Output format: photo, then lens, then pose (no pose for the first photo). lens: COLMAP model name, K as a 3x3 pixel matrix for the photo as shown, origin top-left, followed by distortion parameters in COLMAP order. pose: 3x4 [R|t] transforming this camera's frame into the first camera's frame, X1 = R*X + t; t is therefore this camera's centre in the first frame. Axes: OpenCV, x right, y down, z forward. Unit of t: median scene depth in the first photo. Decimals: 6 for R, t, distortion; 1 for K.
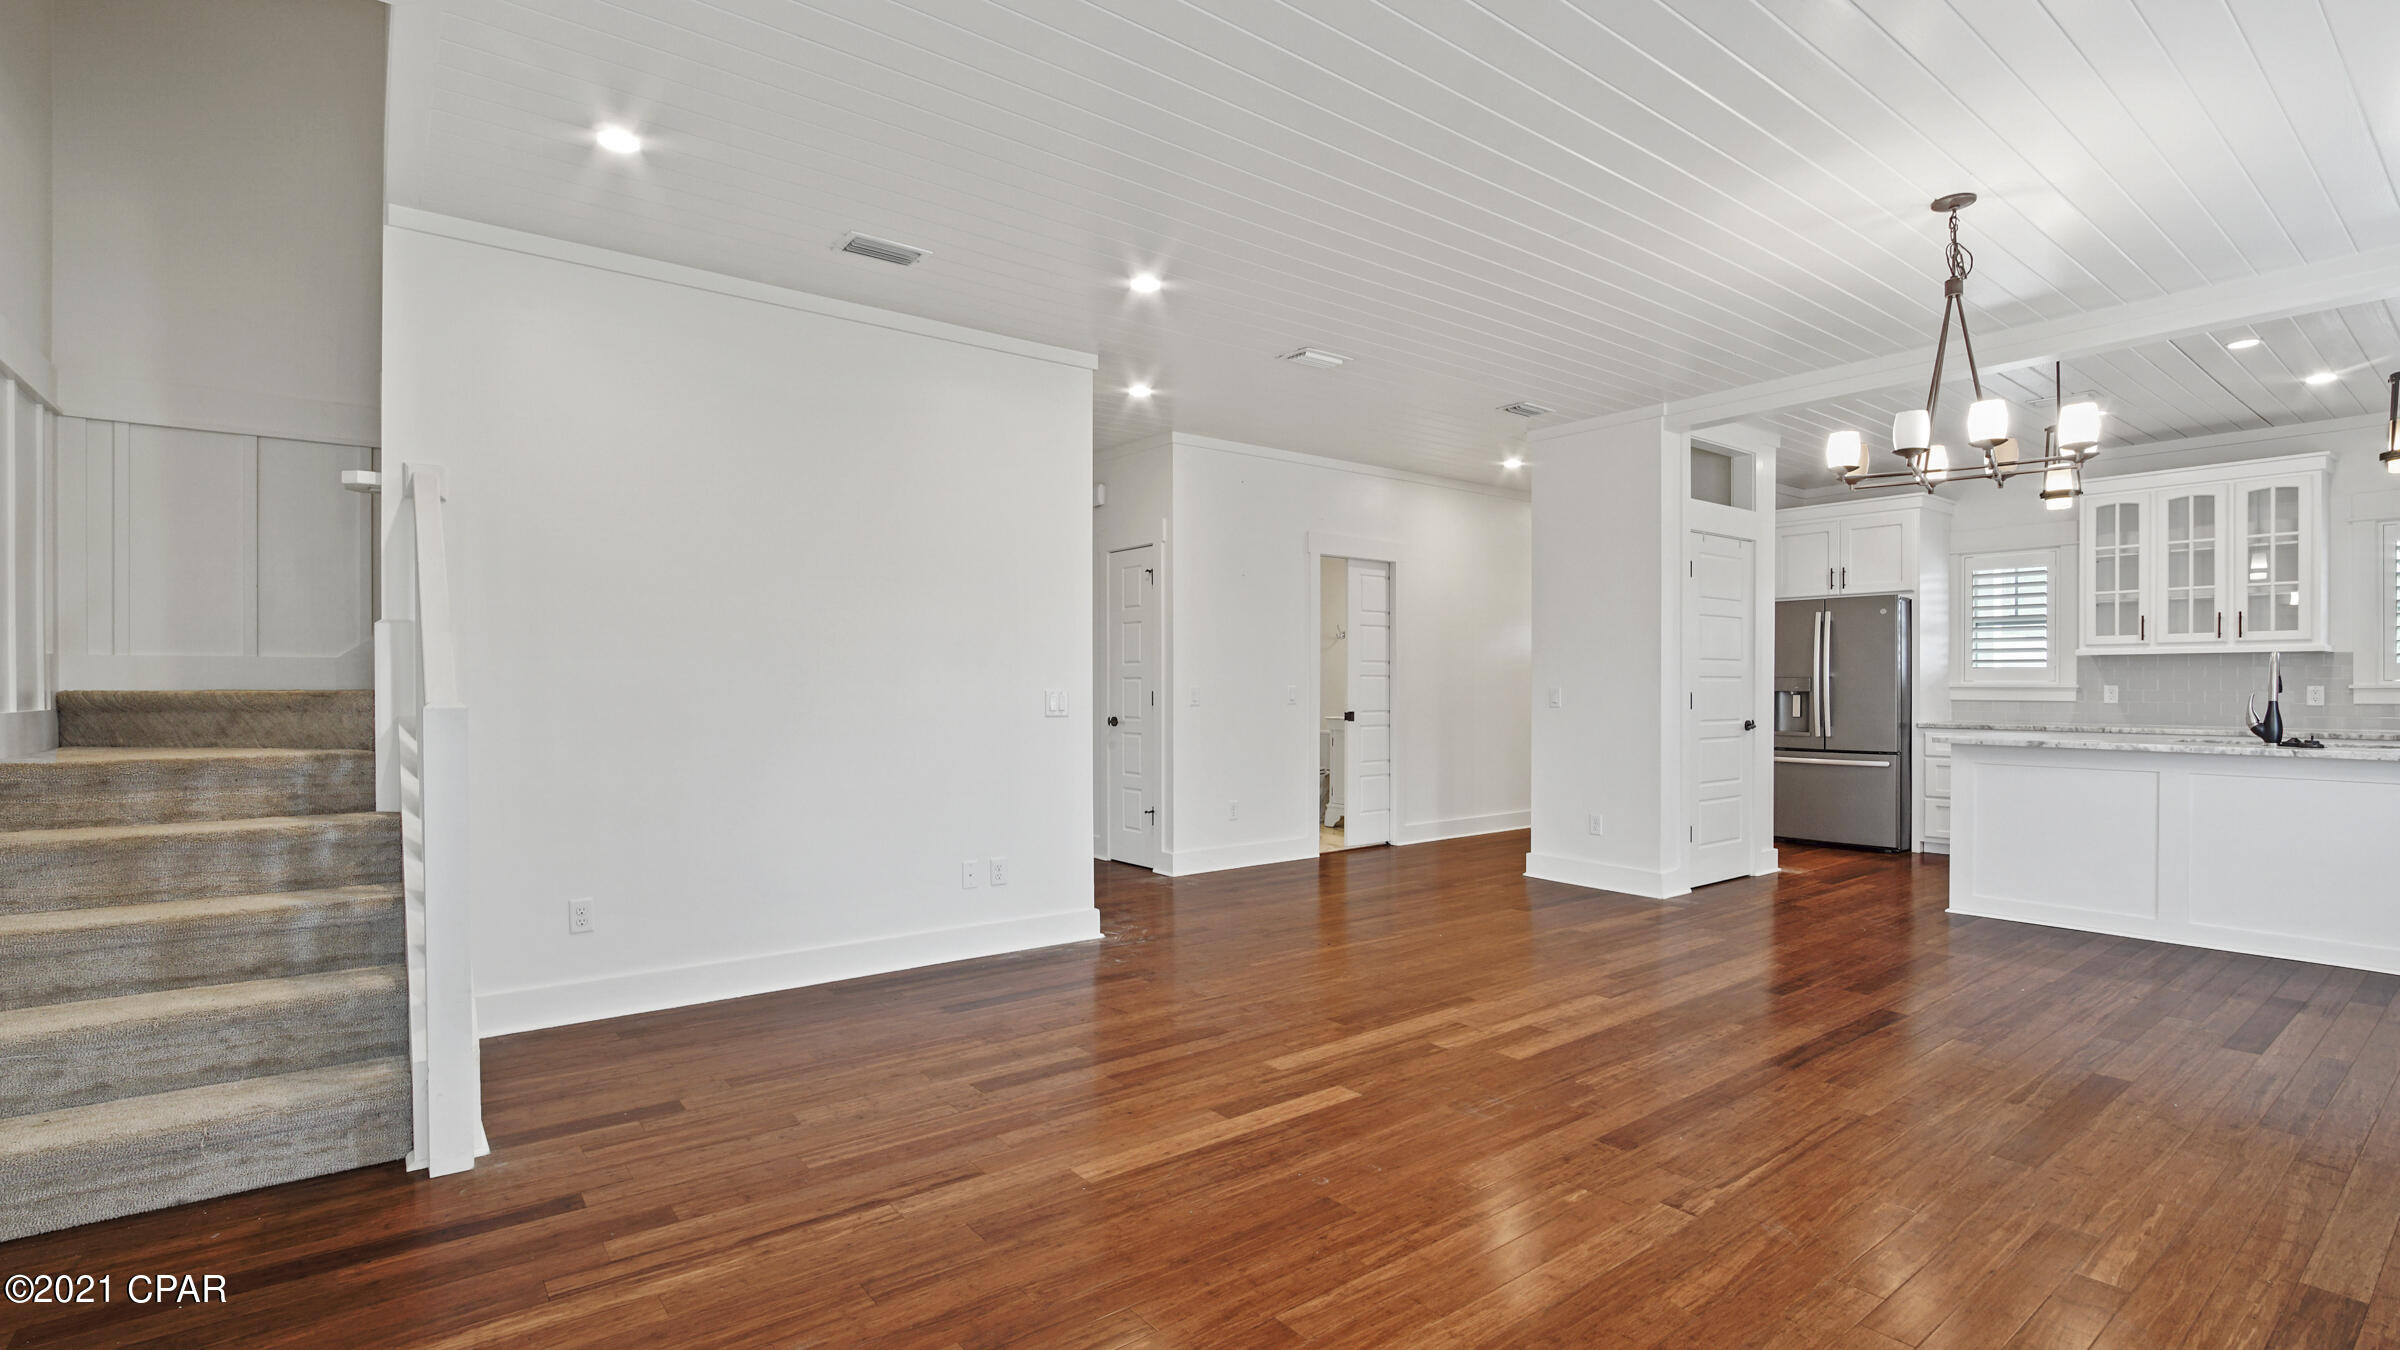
lens RADIAL K [[1089.1, 0, 1194.1], [0, 1089.1, 683.3], [0, 0, 1]] dist [-0.015483, 0.000376]
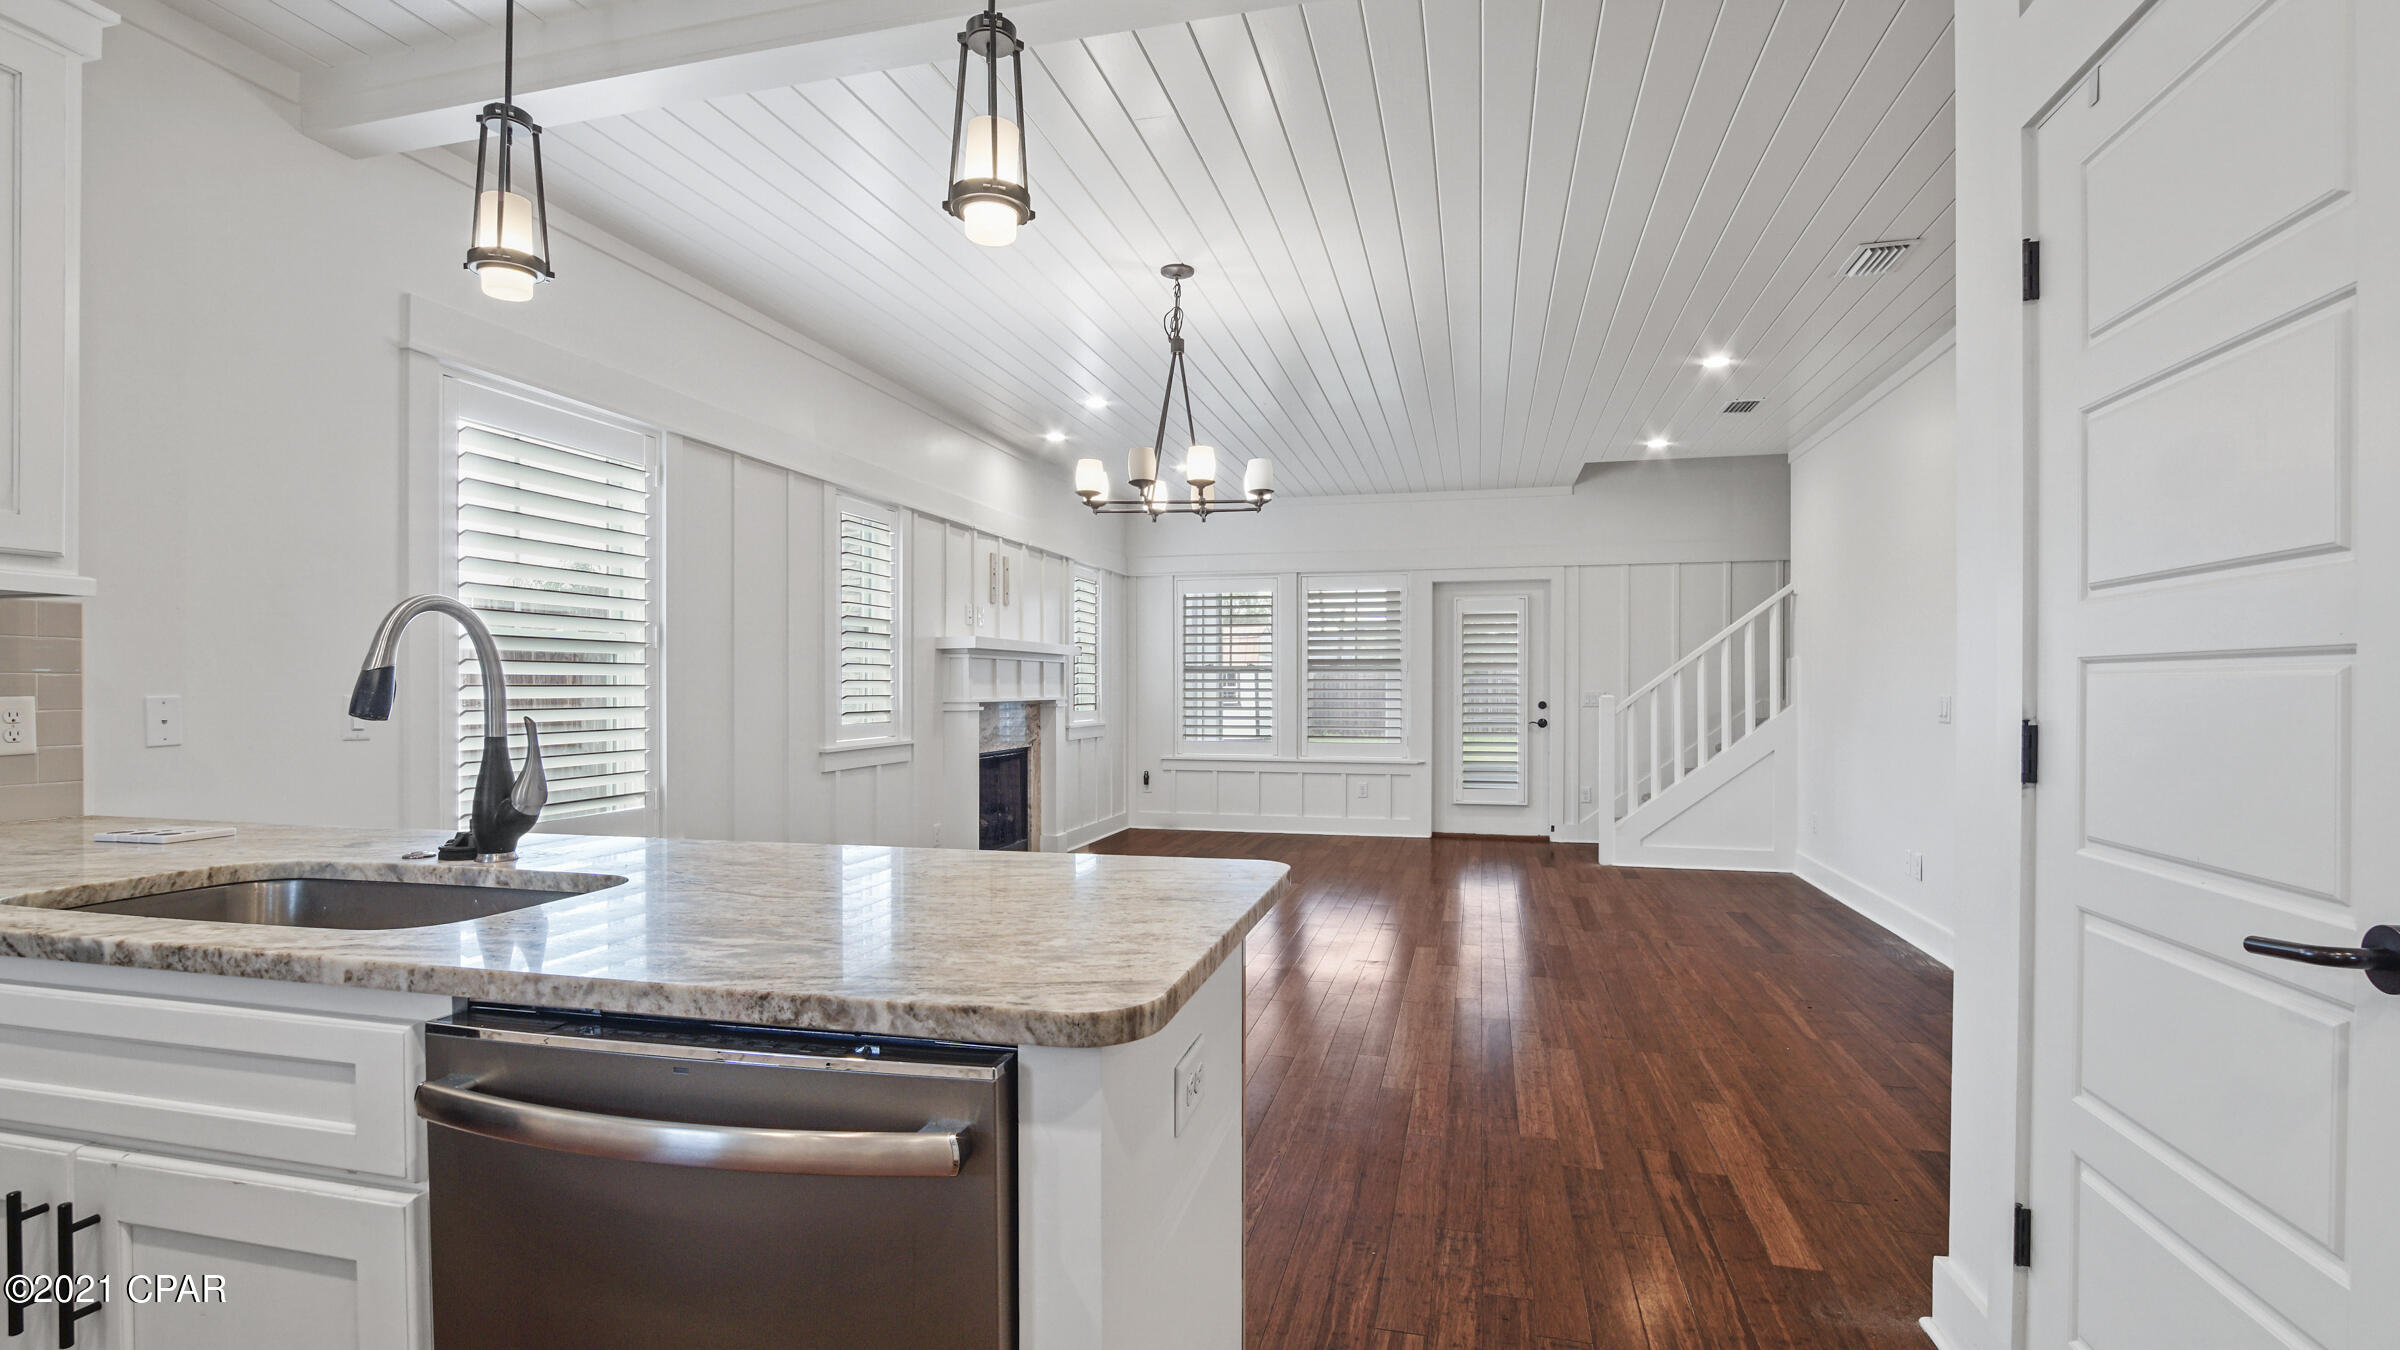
lens RADIAL K [[1099.5, 0, 1196.0], [0, 1099.5, 698.1], [0, 0, 1]] dist [-0.018220, 0.000472]
pose [[-0.790992, 0.004927, -0.611807, 0.739157], [0.000341, 0.999971, 0.007612, 0.000035], [0.611827, 0.005812, -0.790970, 1.018994]]
